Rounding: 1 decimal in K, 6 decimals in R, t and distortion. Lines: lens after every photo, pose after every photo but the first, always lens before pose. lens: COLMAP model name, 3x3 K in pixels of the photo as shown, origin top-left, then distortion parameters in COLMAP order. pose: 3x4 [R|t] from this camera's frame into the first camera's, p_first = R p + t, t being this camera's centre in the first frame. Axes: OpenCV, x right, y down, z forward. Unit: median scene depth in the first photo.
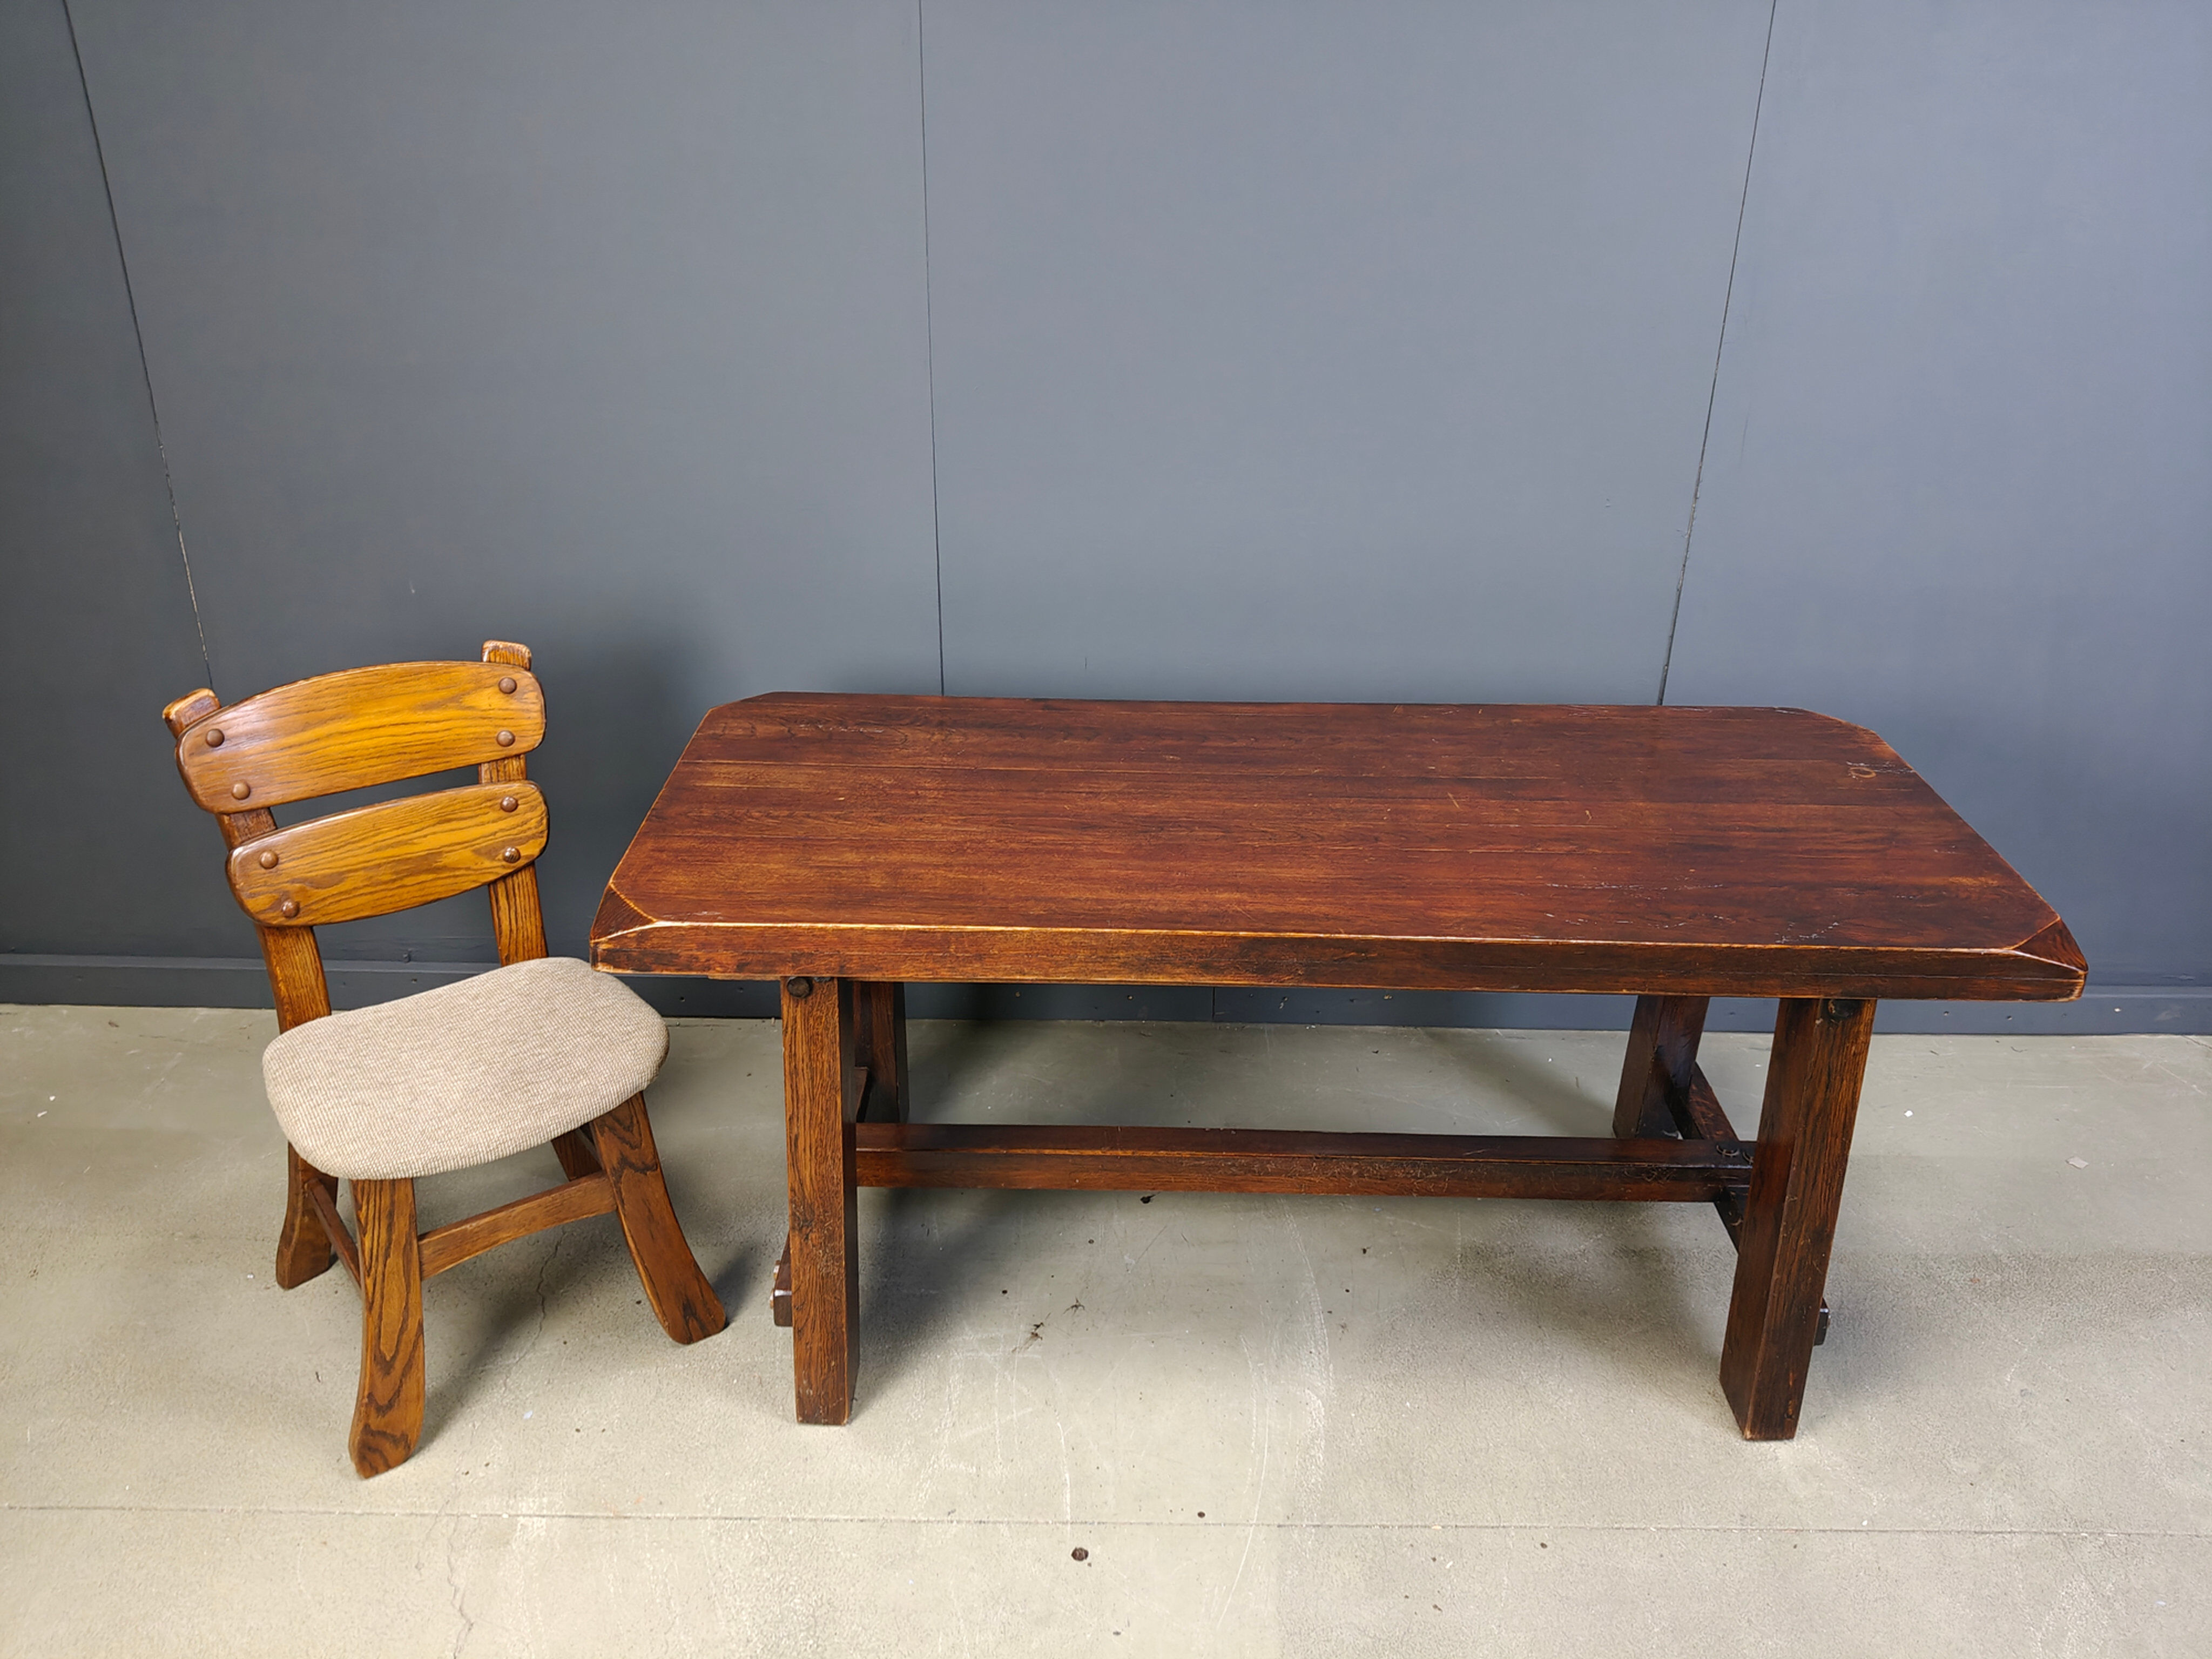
lens RADIAL K [[1707.4, 0, 1105.9], [0, 1707.4, 833.2], [0, 0, 1]] dist [0.162229, -0.422615]
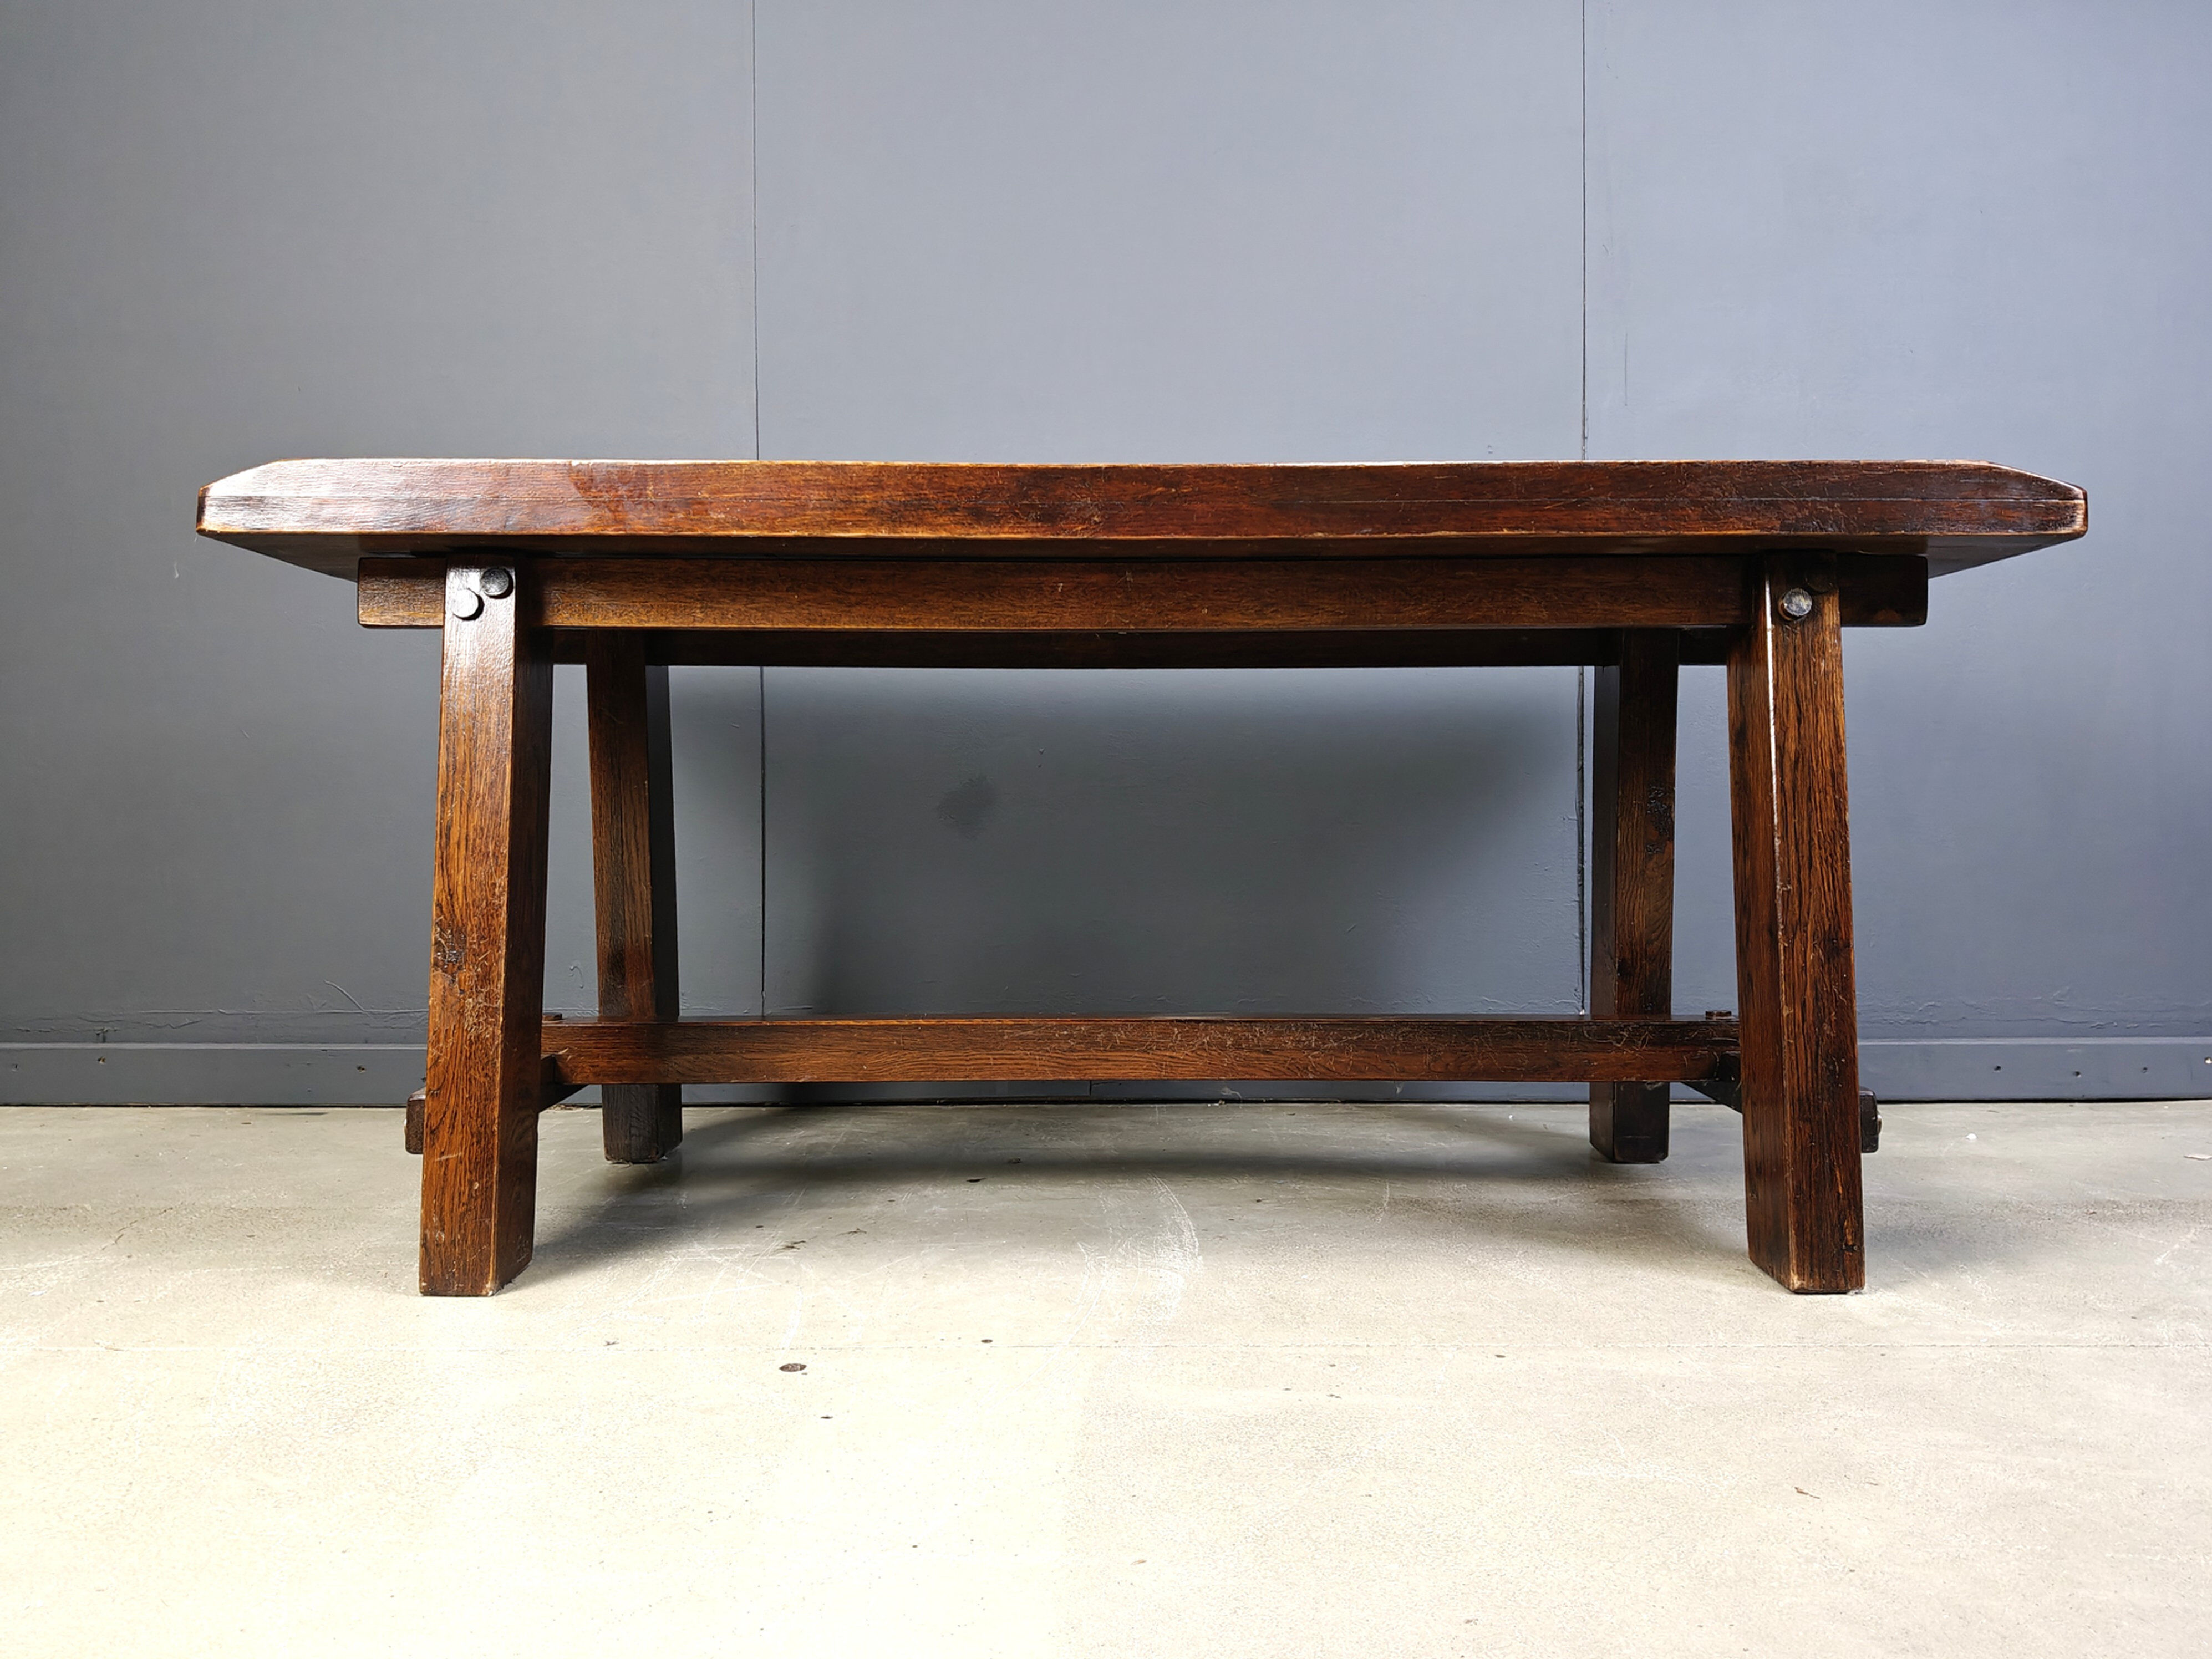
lens RADIAL K [[1757.8, 0, 1104.2], [0, 1757.8, 831.0], [0, 0, 1]] dist [0.150335, -0.405332]
pose [[0.999790, -0.020265, 0.003144, 0.097542], [0.019717, 0.907739, -0.419072, 0.481463], [0.005639, 0.419046, 0.907948, 0.281264]]
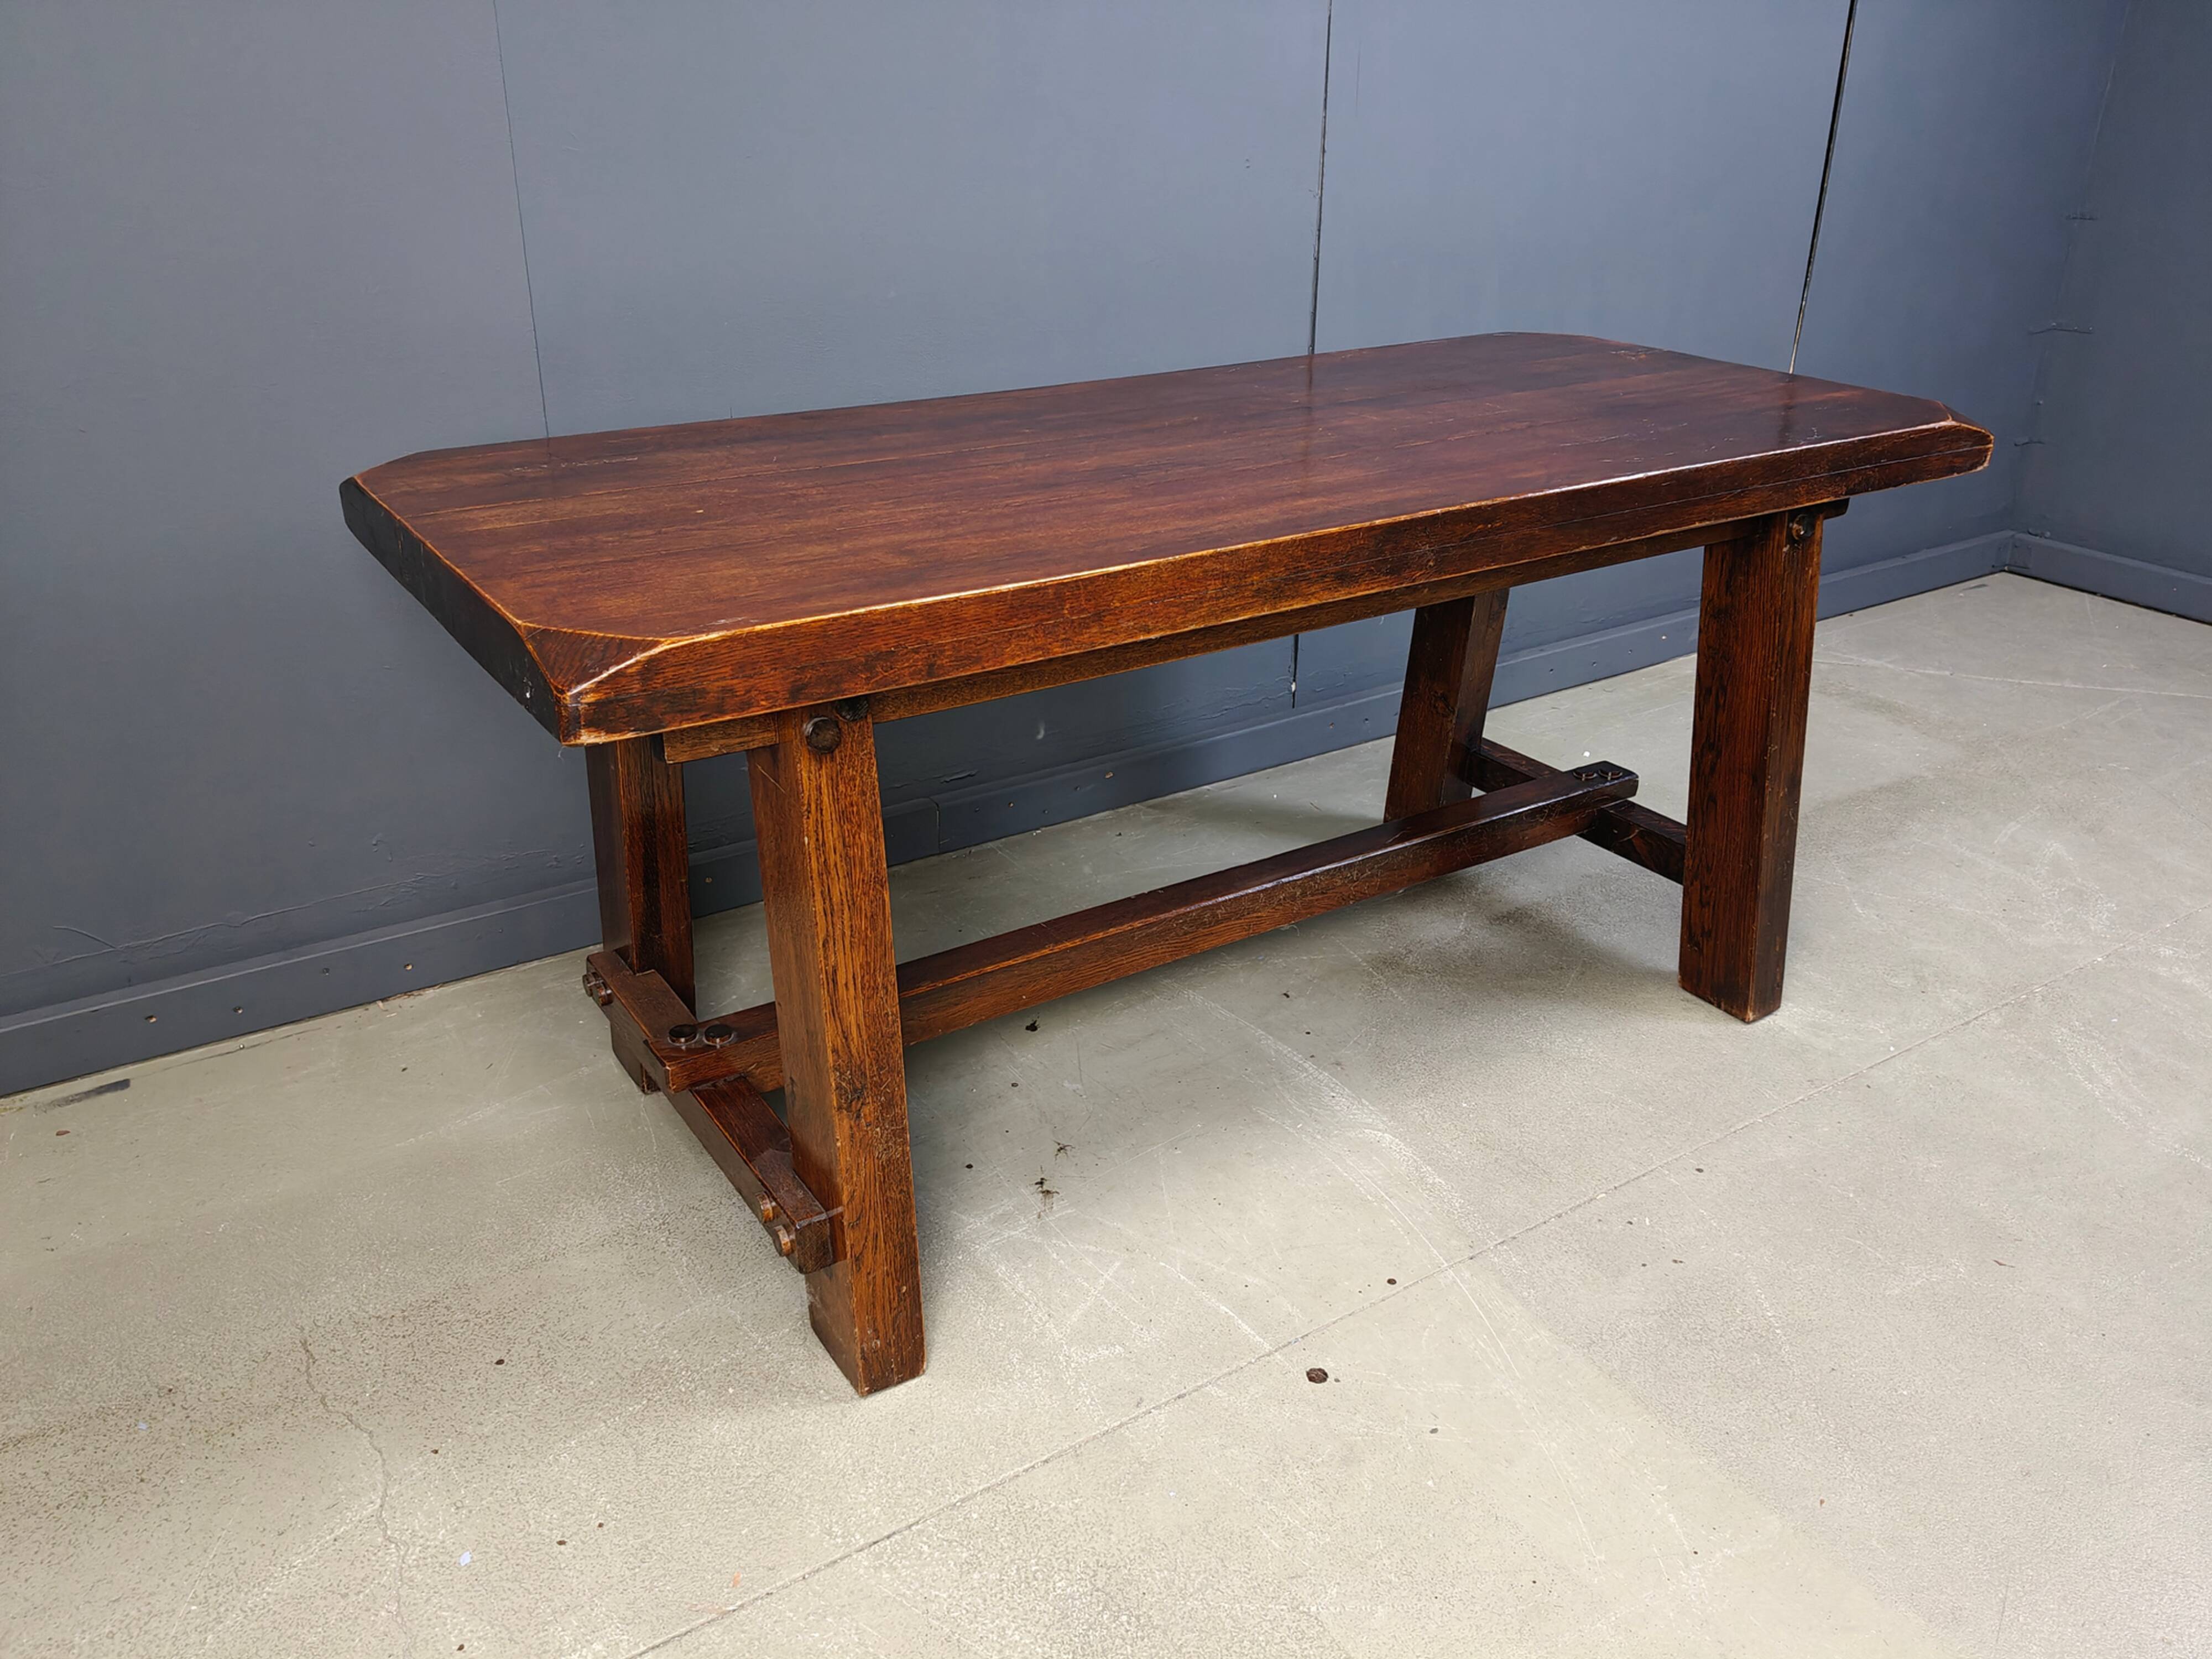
lens RADIAL K [[1707.4, 0, 1105.9], [0, 1707.4, 833.2], [0, 0, 1]] dist [0.162229, -0.422615]
pose [[0.835944, -0.239953, 0.493578, -0.390767], [0.245495, 0.967851, 0.054741, 0.106607], [-0.490845, 0.075410, 0.867977, 0.328420]]
